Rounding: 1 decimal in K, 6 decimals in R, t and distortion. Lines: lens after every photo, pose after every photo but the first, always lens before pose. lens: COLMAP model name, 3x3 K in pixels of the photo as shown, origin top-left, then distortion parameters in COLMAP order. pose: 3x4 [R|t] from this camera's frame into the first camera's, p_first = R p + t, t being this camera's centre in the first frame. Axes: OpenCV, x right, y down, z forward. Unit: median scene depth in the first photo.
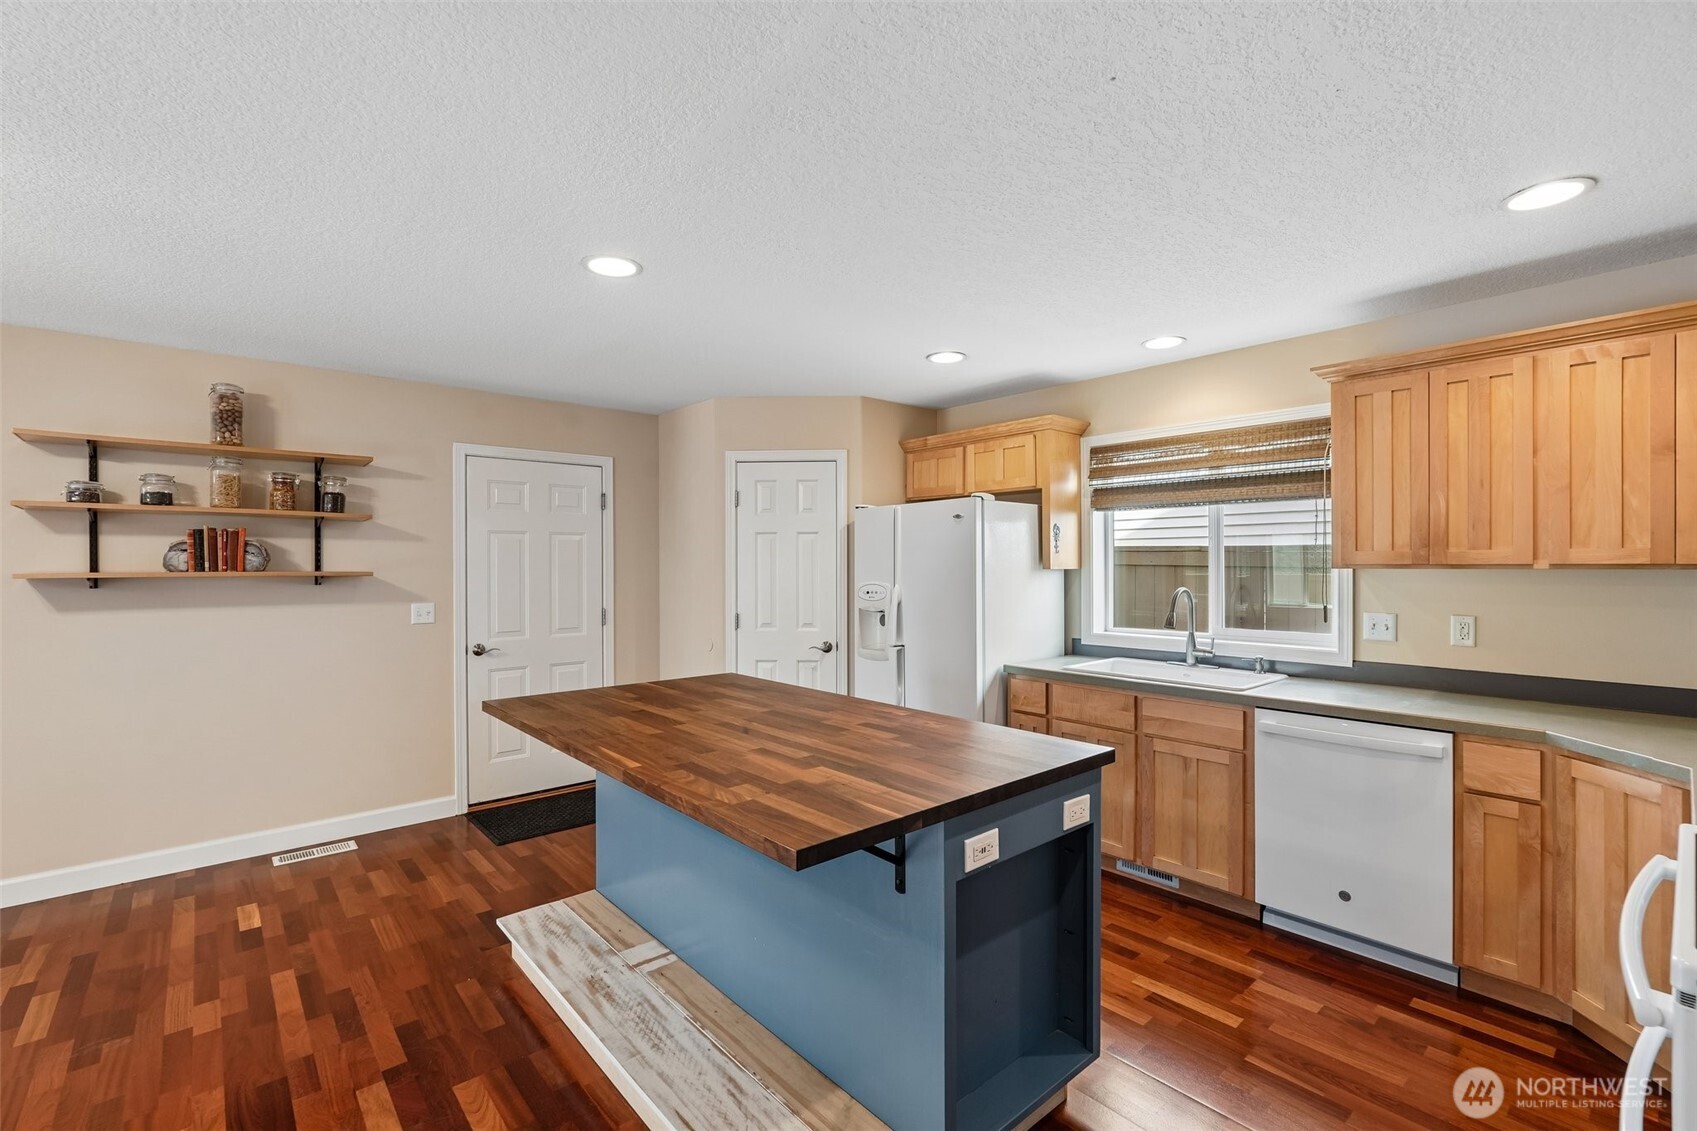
lens RADIAL K [[745.8, 0, 848.5], [0, 745.8, 565.5], [0, 0, 1]] dist [-0.017171, 0.009057]
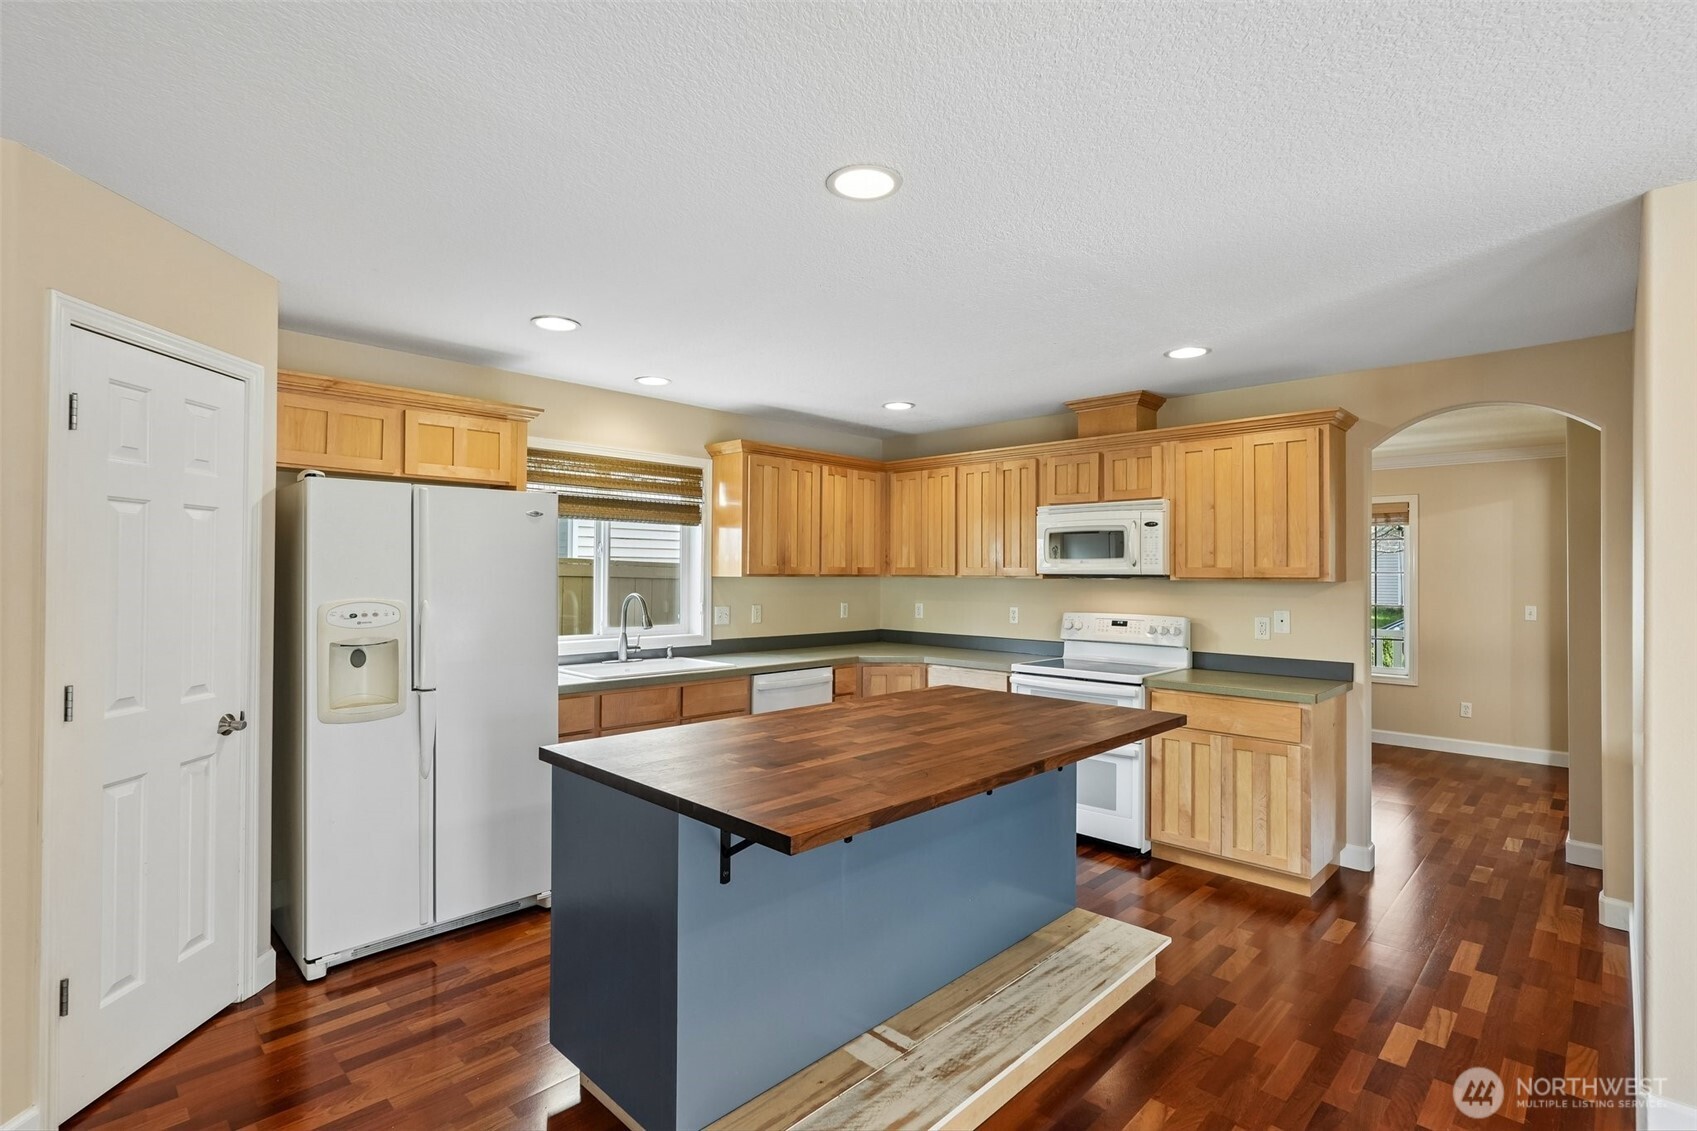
lens RADIAL K [[800.4, 0, 848.5], [0, 800.4, 565.5], [0, 0, 1]] dist [-0.008099, -0.000077]
pose [[-0.078301, 0.012337, 0.996853, -0.917225], [-0.004062, 0.999911, -0.012694, 0.001545], [-0.996921, -0.005043, -0.078244, 0.875487]]
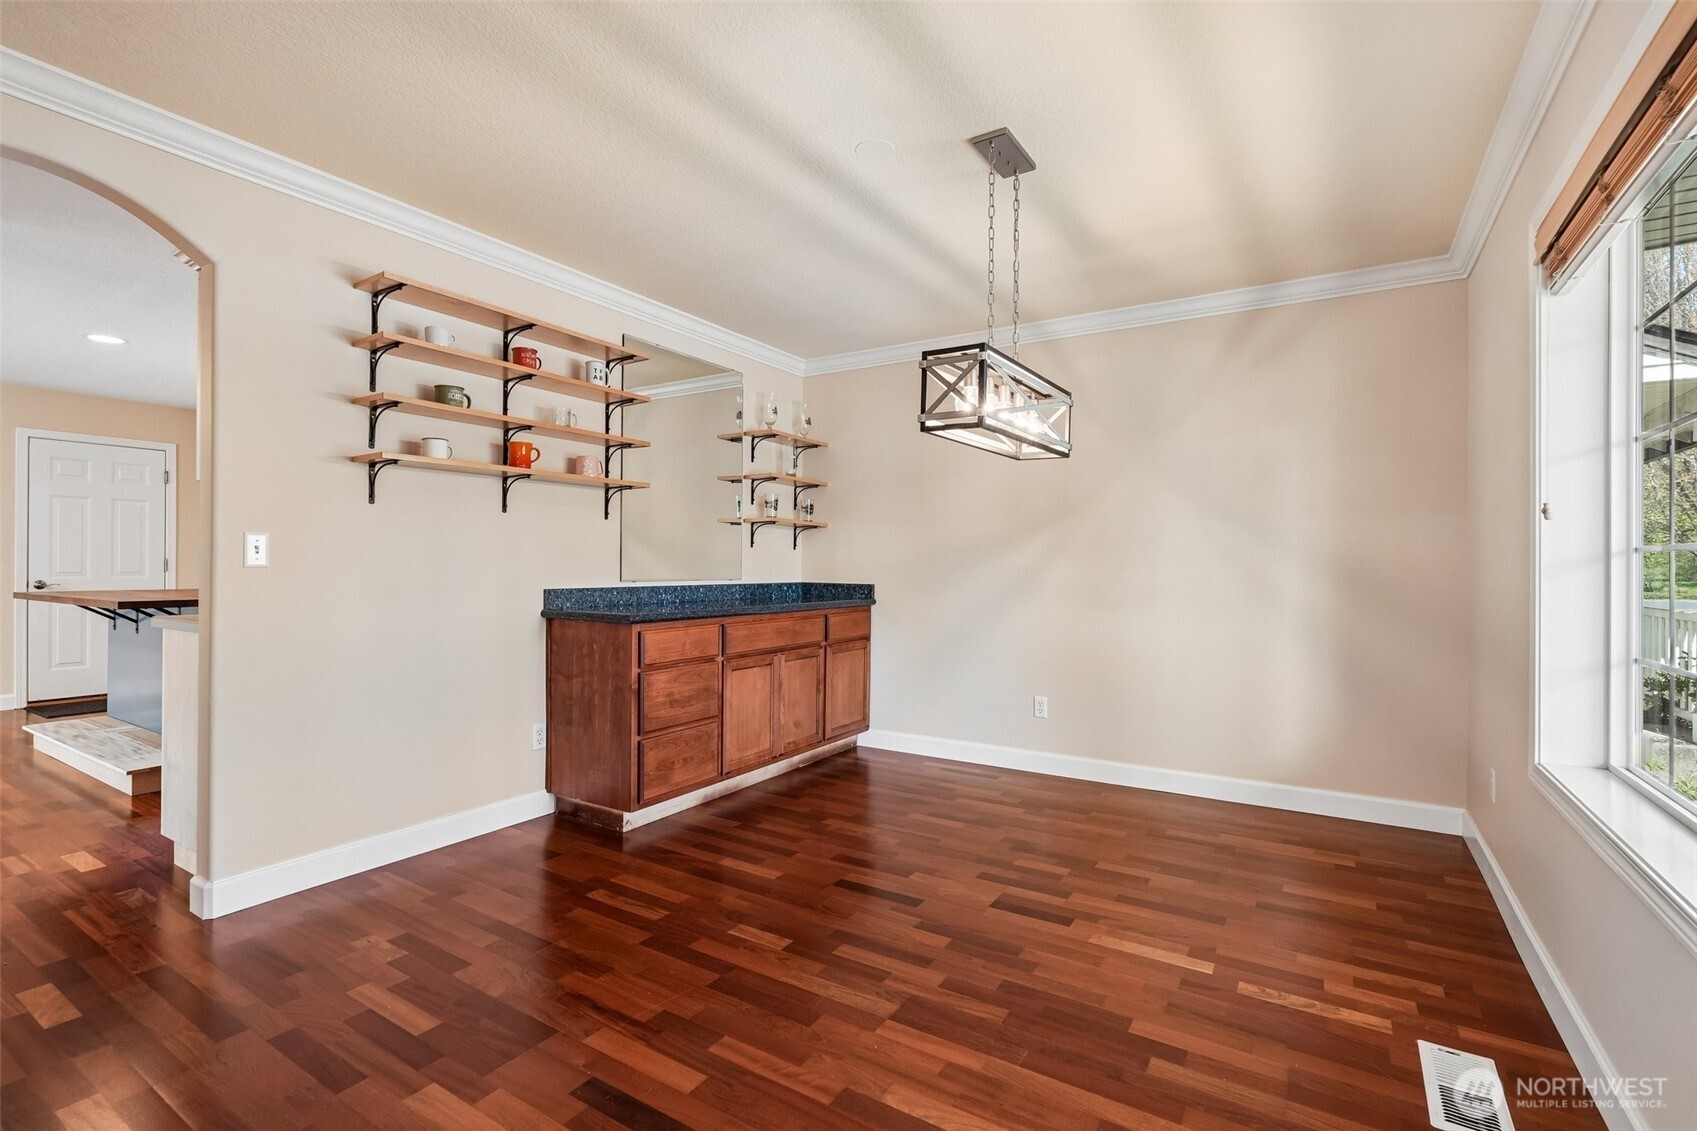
lens RADIAL K [[772.3, 0, 848.5], [0, 772.3, 565.5], [0, 0, 1]] dist [-0.019953, 0.010016]
pose [[0.959162, 0.009137, 0.282709, 0.688461], [-0.008272, 0.999957, -0.004254, 0.101228], [-0.282735, 0.001742, 0.959196, -0.984997]]
